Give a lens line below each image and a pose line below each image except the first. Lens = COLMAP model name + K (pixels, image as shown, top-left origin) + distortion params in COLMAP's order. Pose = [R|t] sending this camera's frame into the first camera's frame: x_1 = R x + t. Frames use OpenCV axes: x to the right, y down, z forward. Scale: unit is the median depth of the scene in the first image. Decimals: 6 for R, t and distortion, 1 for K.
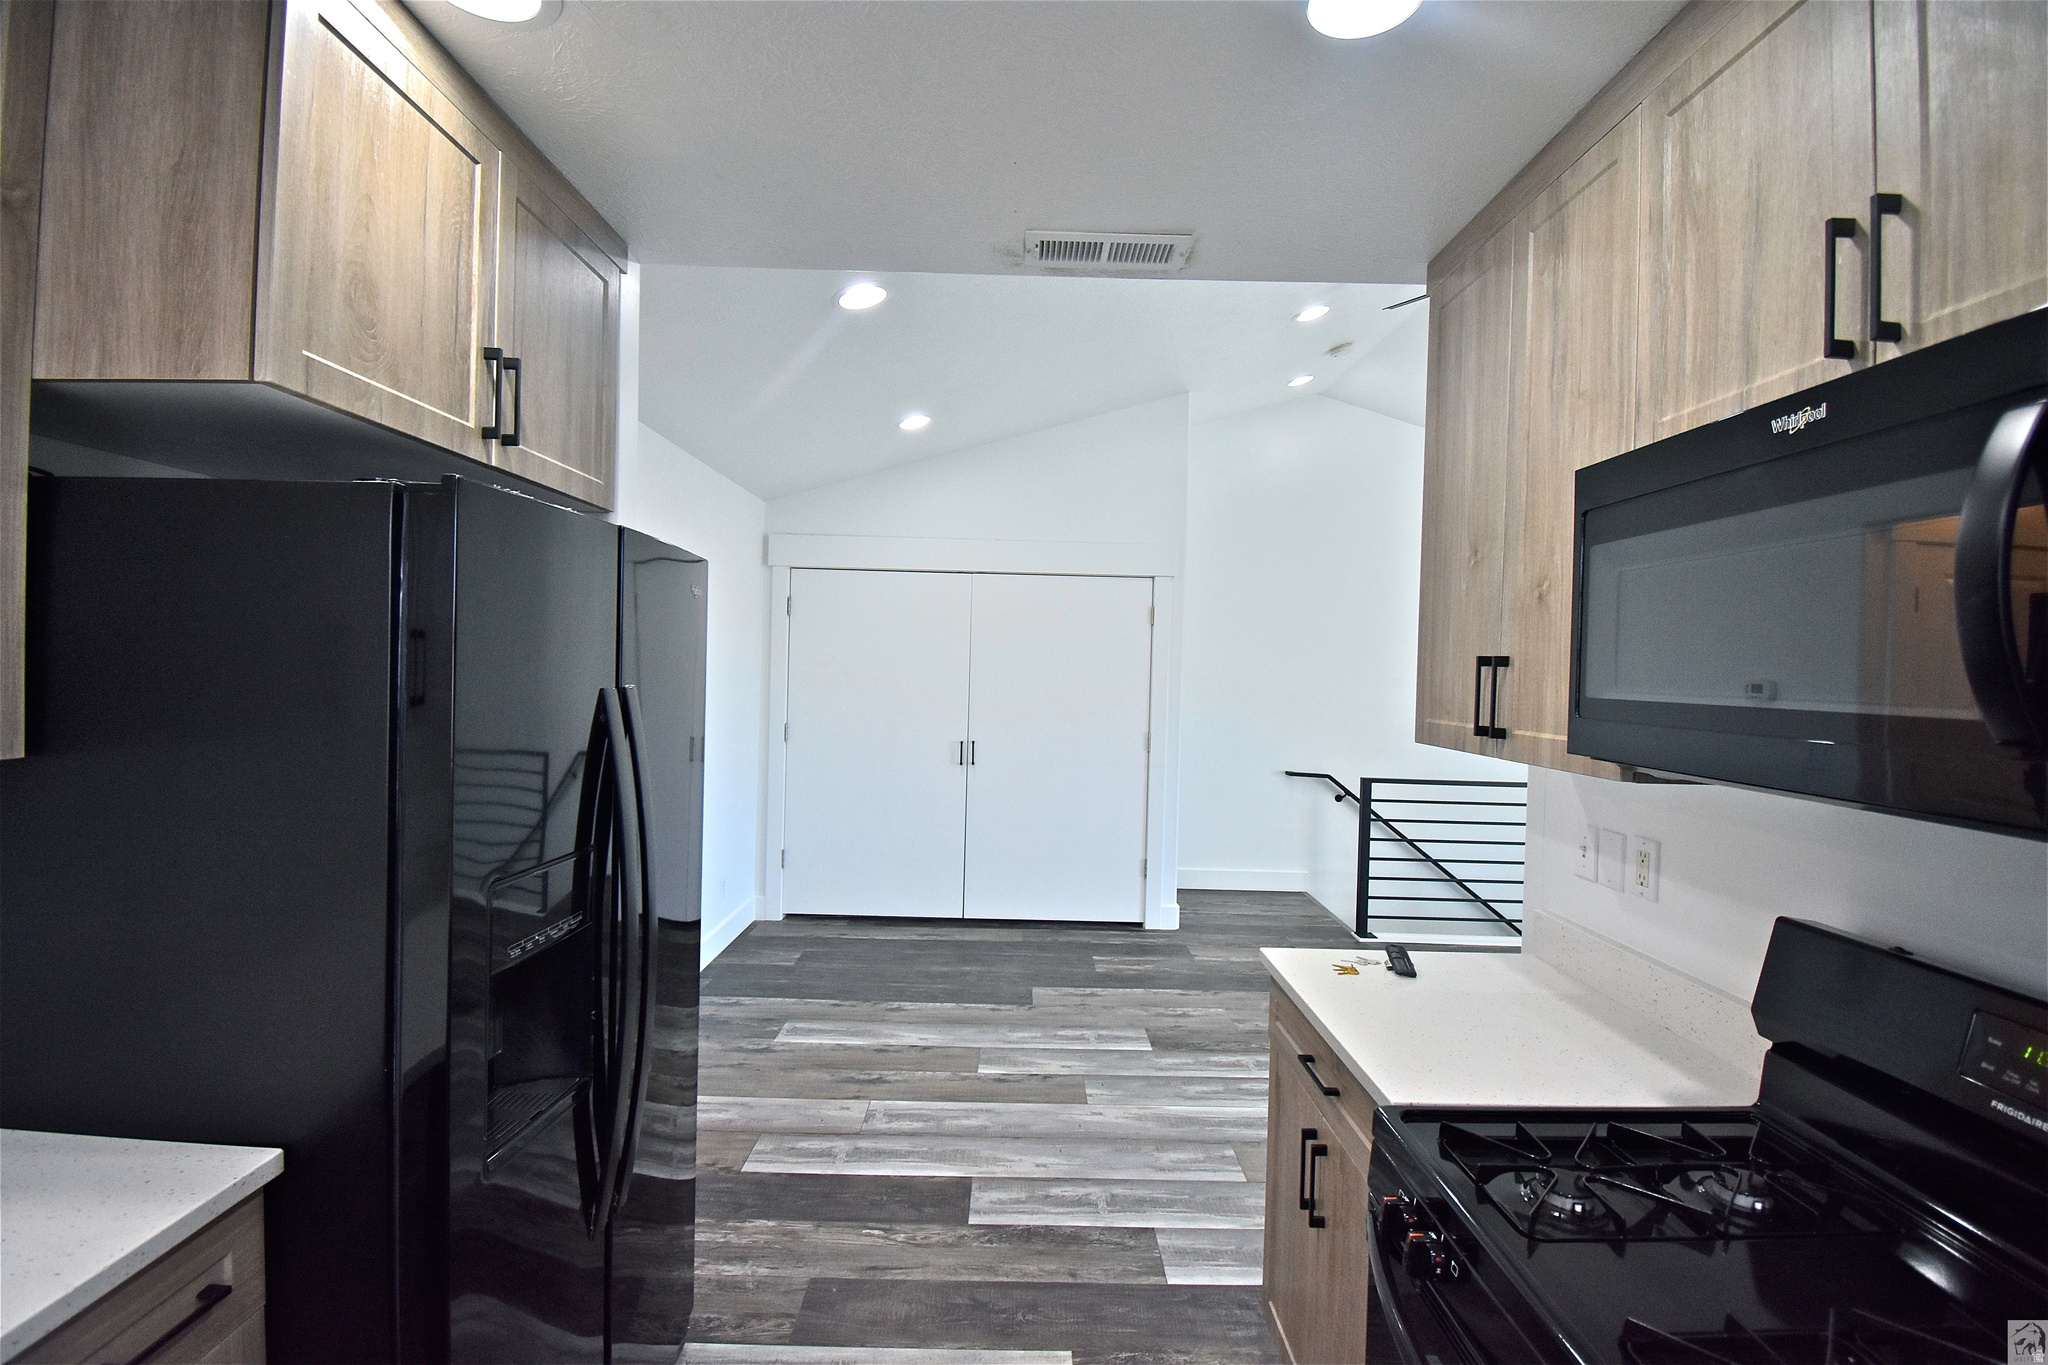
lens RADIAL K [[933.7, 0, 1023.6], [0, 933.7, 679.4], [0, 0, 1]] dist [-0.013480, -0.000364]
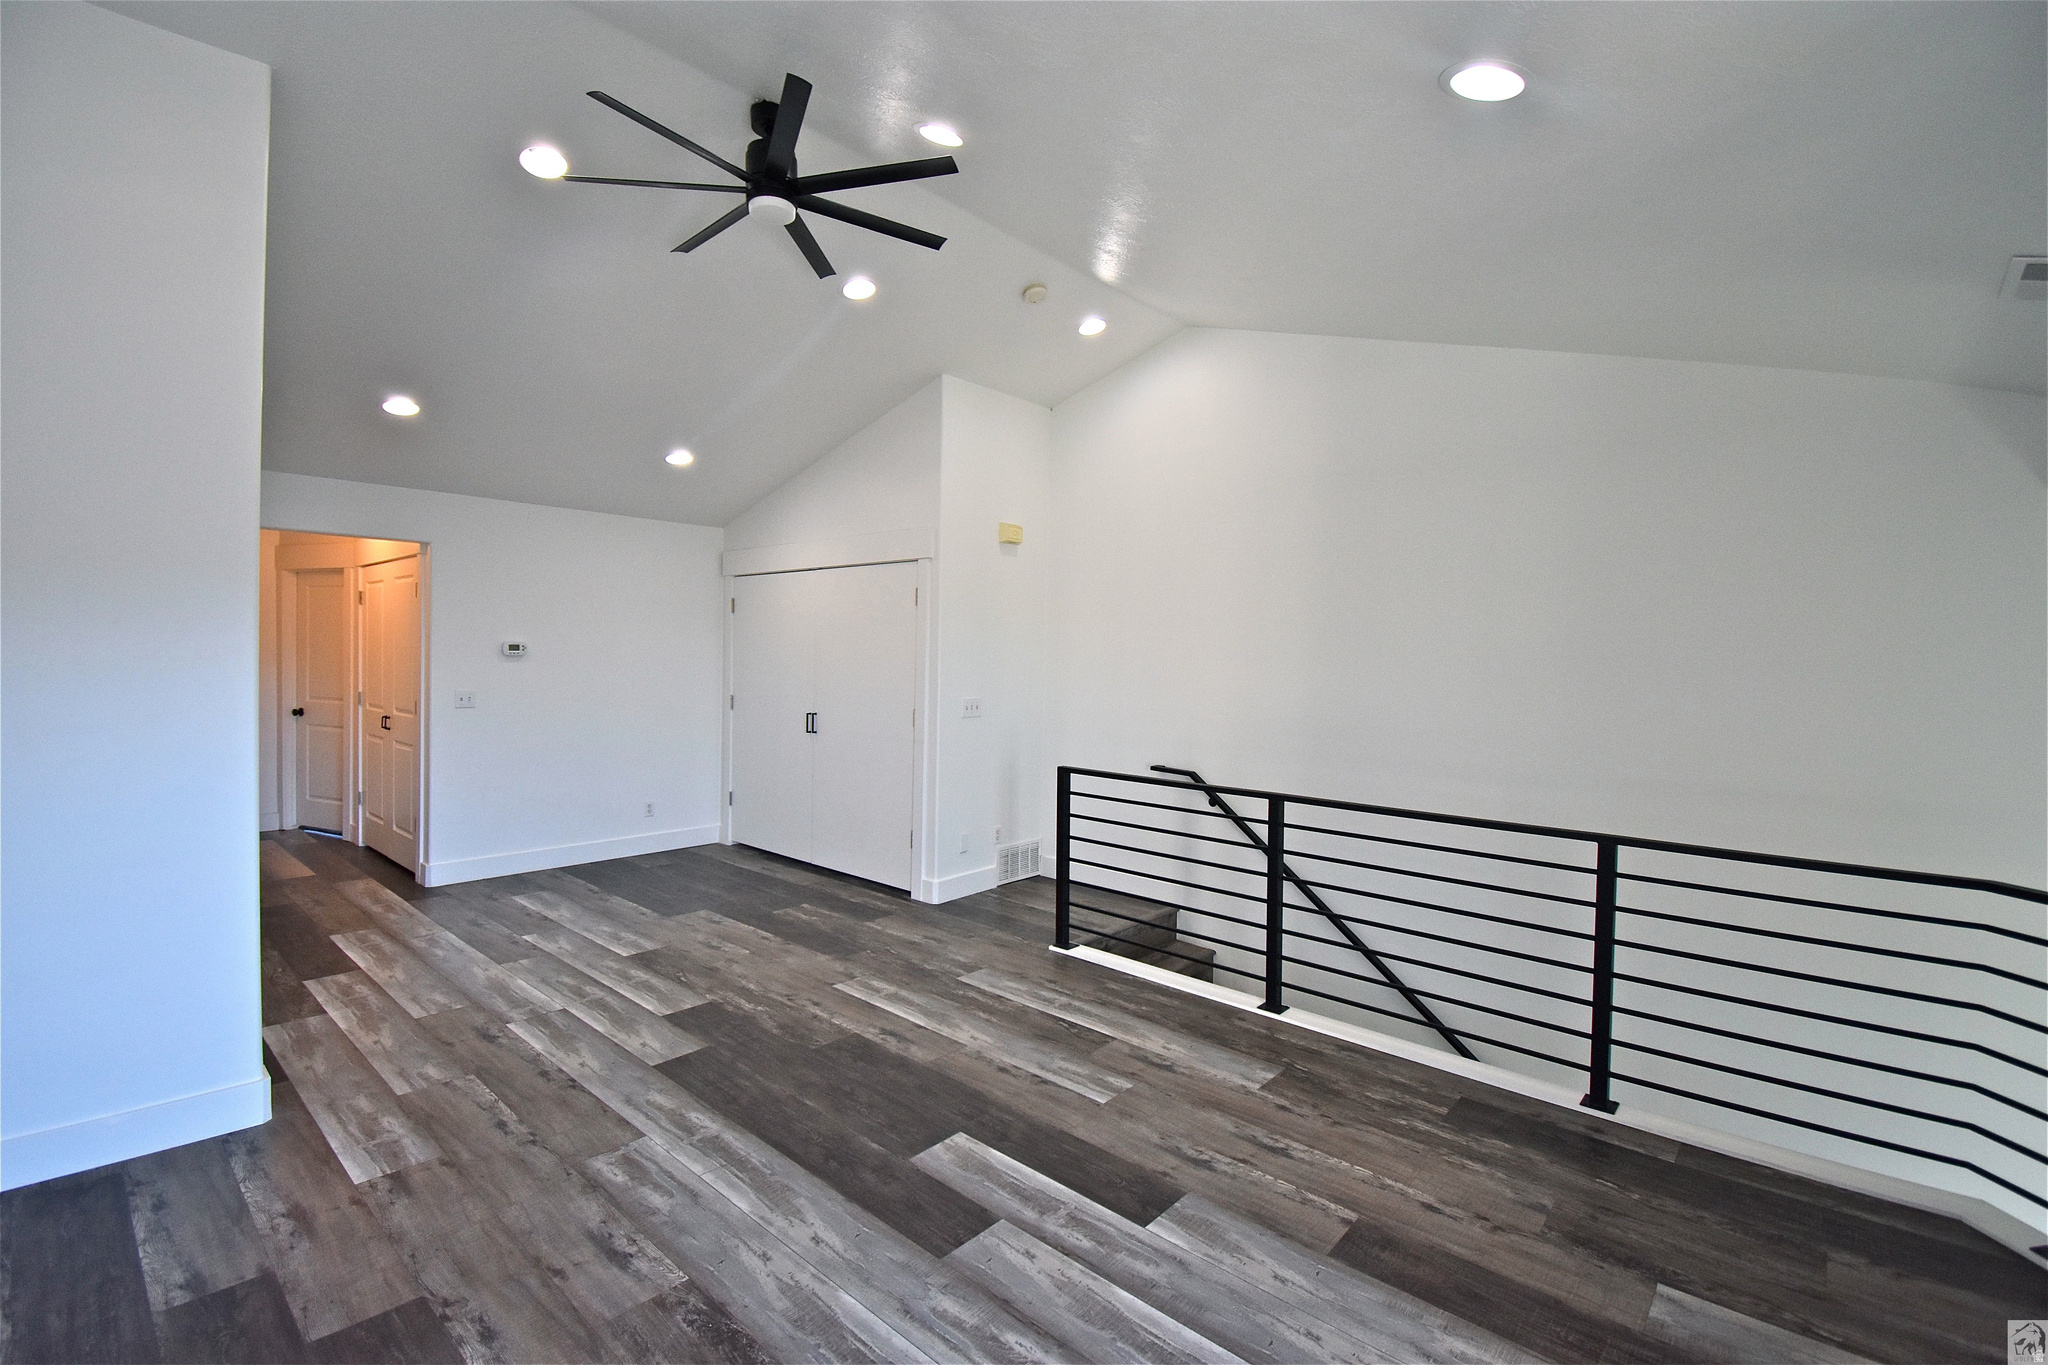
lens RADIAL K [[933.7, 0, 1013.2], [0, 933.7, 676.0], [0, 0, 1]] dist [-0.013480, -0.000364]
pose [[0.730400, 0.000123, -0.683019, 1.309045], [-0.007923, 0.999934, -0.008293, 0.040185], [0.682973, 0.011469, 0.730353, 0.451560]]
